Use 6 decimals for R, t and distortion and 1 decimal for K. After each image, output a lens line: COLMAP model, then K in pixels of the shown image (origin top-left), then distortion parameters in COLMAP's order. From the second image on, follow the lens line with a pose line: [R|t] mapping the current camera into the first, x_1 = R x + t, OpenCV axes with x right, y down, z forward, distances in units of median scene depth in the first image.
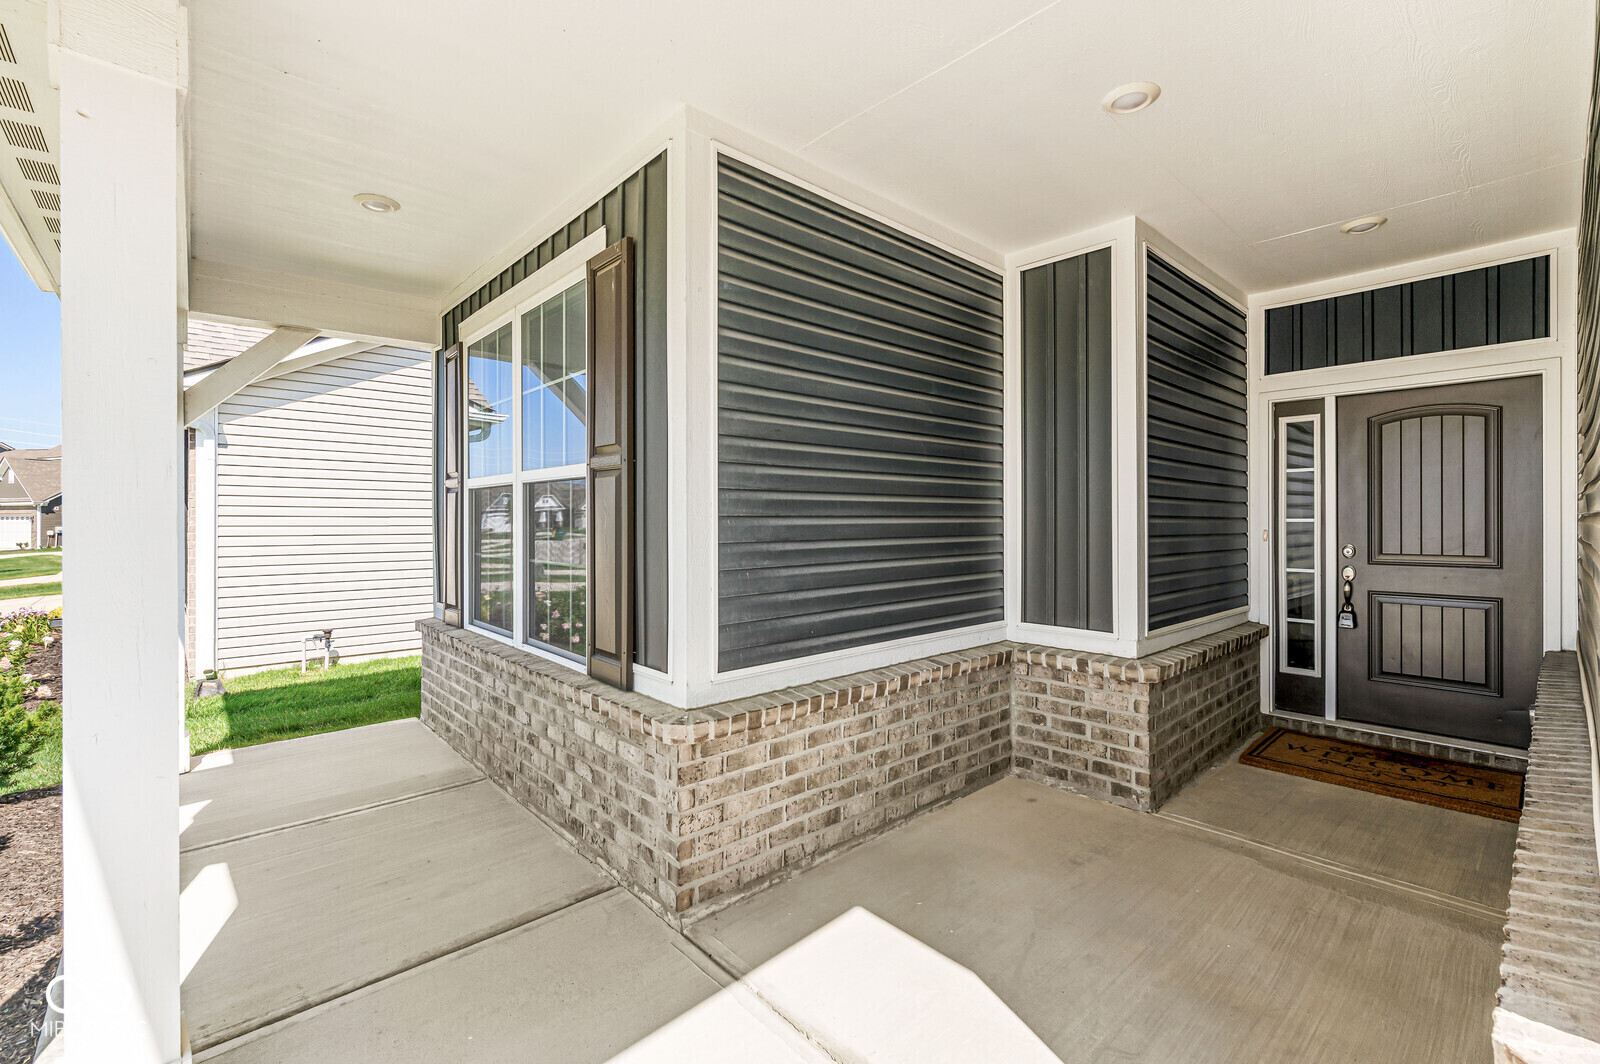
lens RADIAL K [[689.2, 0, 804.2], [0, 689.2, 523.2], [0, 0, 1]] dist [0.000762, 0.000370]
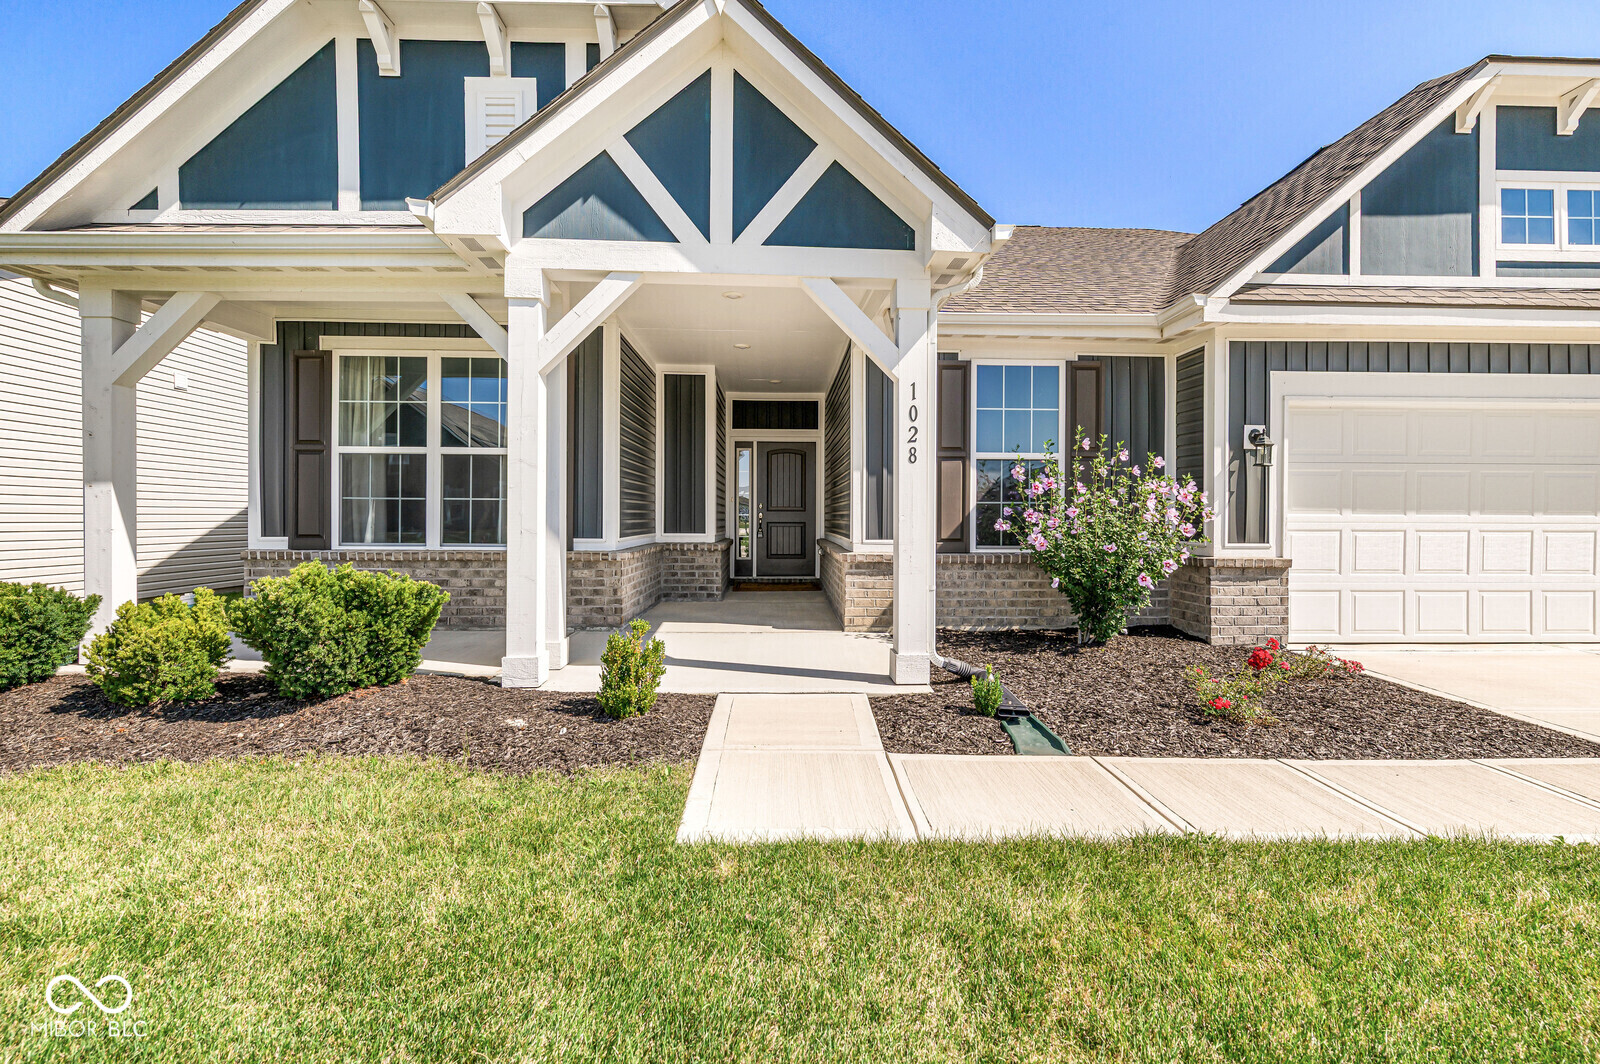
lens RADIAL K [[689.2, 0, 804.2], [0, 689.2, 523.2], [0, 0, 1]] dist [0.000762, 0.000370]
pose [[0.646826, 0.001039, 0.762637, -1.129288], [-0.008865, 0.999942, 0.006156, 0.098799], [-0.762586, -0.010743, 0.646798, -0.805572]]
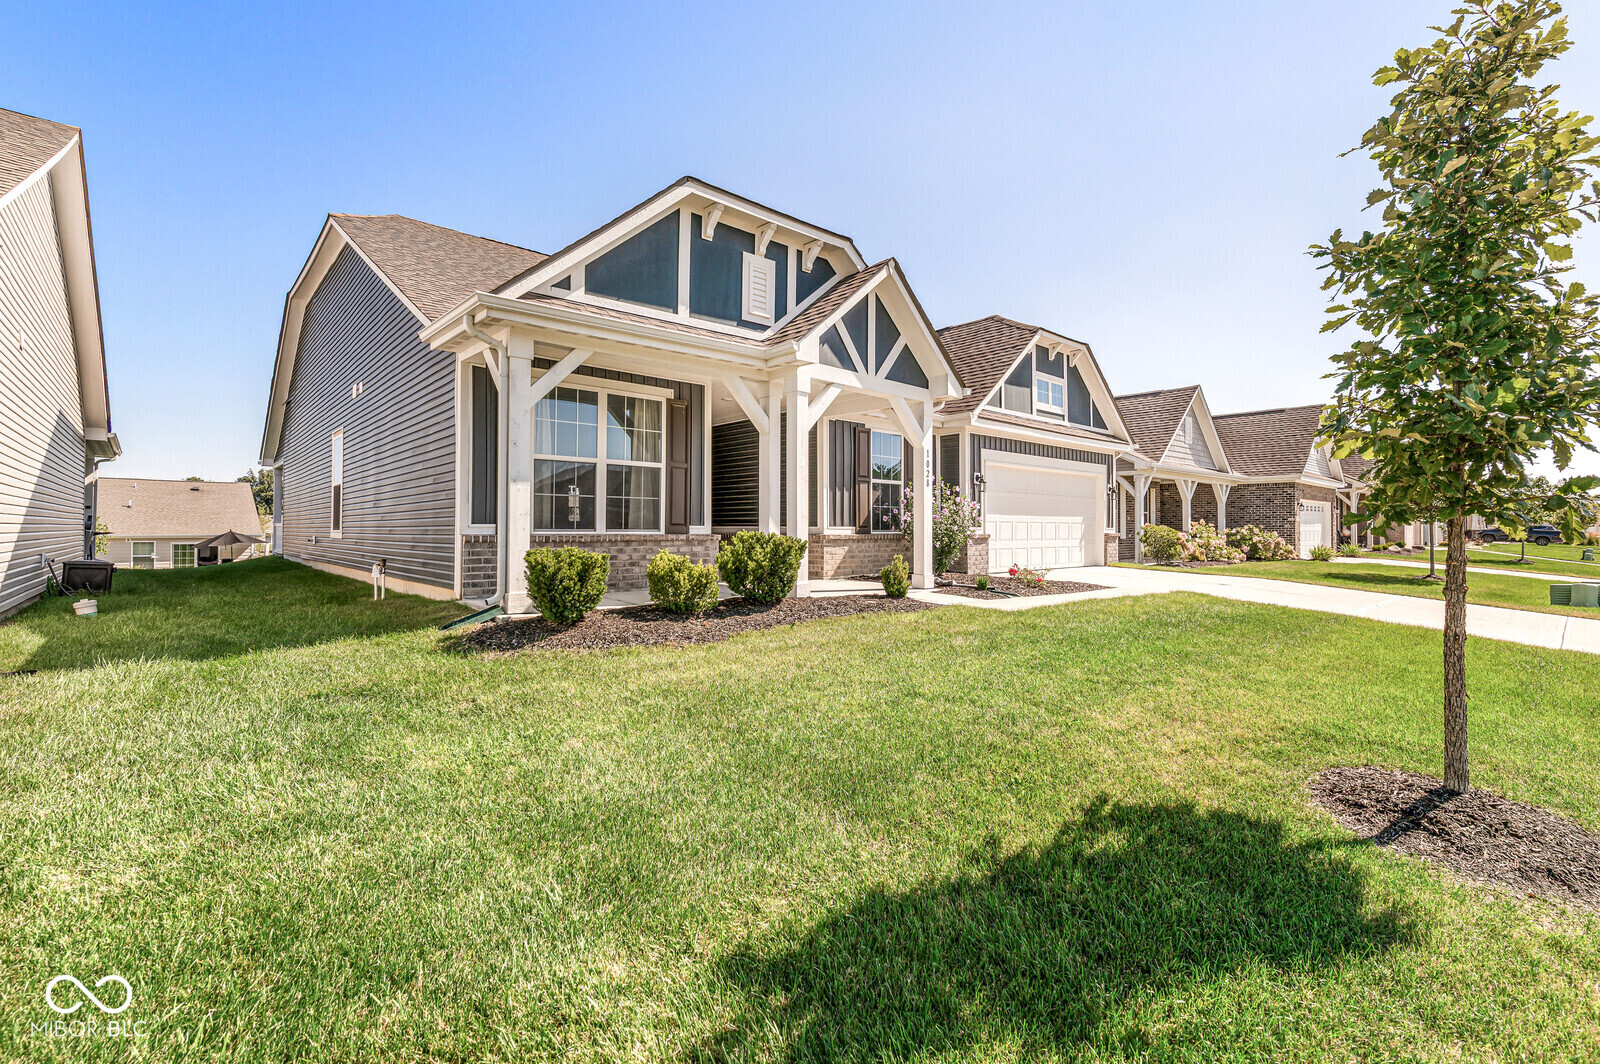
lens RADIAL K [[689.2, 0, 804.2], [0, 689.2, 523.2], [0, 0, 1]] dist [0.000762, 0.000370]
pose [[0.007212, 0.010966, 0.999914, -2.740921], [-0.004872, 0.999928, -0.010931, 0.169261], [-0.999962, -0.004793, 0.007265, 0.301869]]
